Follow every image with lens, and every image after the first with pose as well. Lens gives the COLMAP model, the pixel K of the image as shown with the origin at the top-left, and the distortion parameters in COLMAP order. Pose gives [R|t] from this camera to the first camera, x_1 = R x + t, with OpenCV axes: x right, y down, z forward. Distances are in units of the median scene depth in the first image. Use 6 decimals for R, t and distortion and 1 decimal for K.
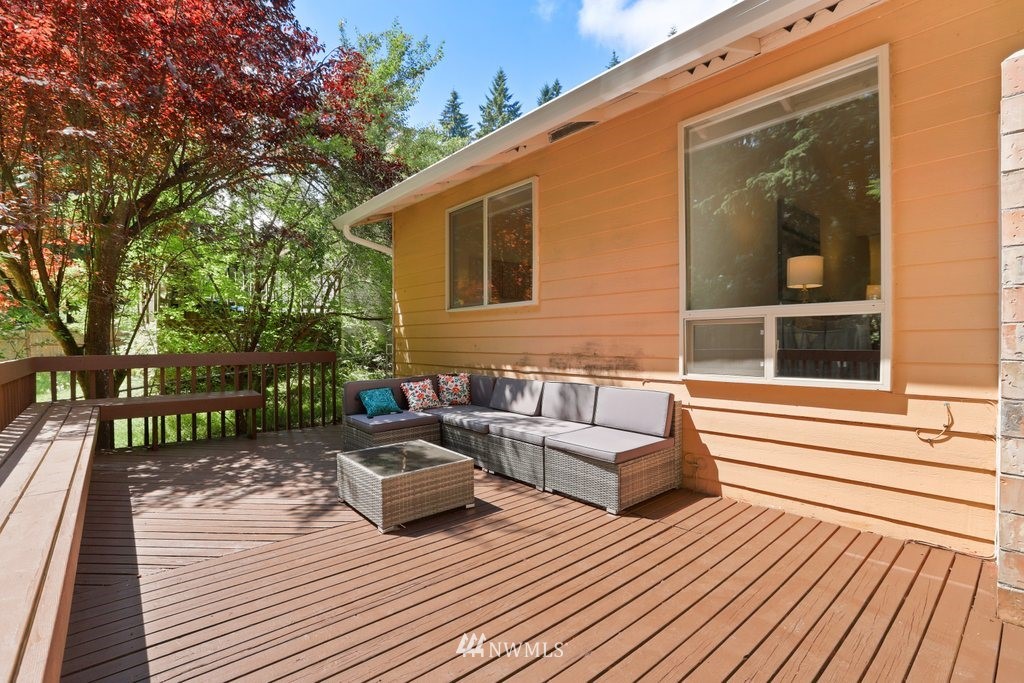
lens RADIAL K [[474.7, 0, 511.7], [0, 474.7, 343.9], [0, 0, 1]] dist [-0.028728, 0.005974]
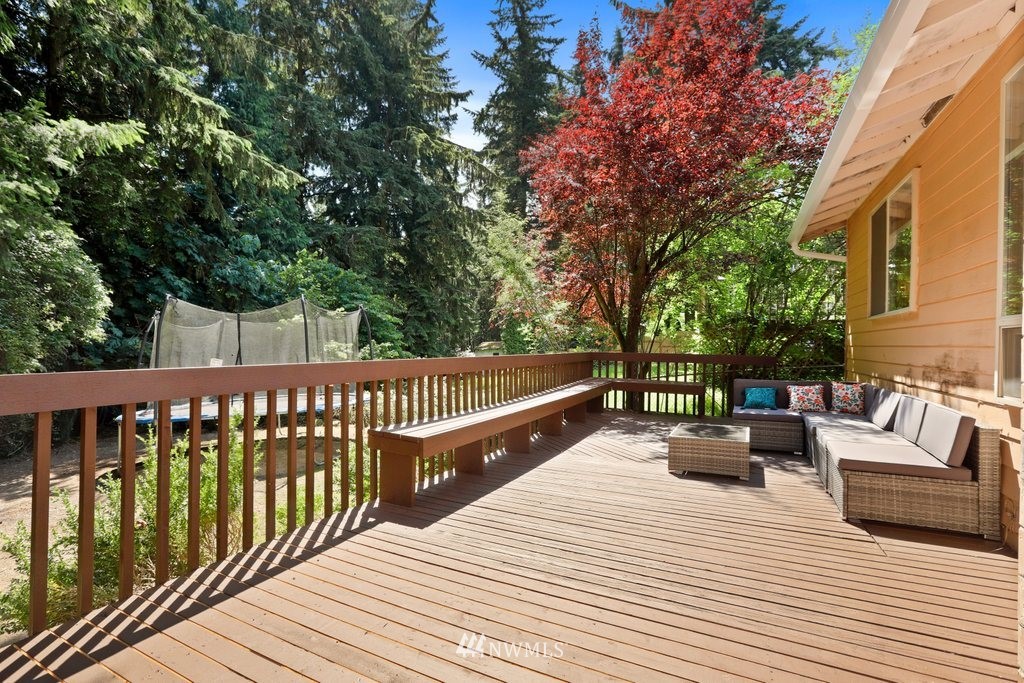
lens RADIAL K [[474.7, 0, 514.0], [0, 474.7, 340.4], [0, 0, 1]] dist [-0.028728, 0.005974]
pose [[0.397267, 0.007654, -0.917671, 0.604879], [-0.023452, 0.999723, -0.001815, -0.007682], [0.917403, 0.022242, 0.397337, -0.050783]]
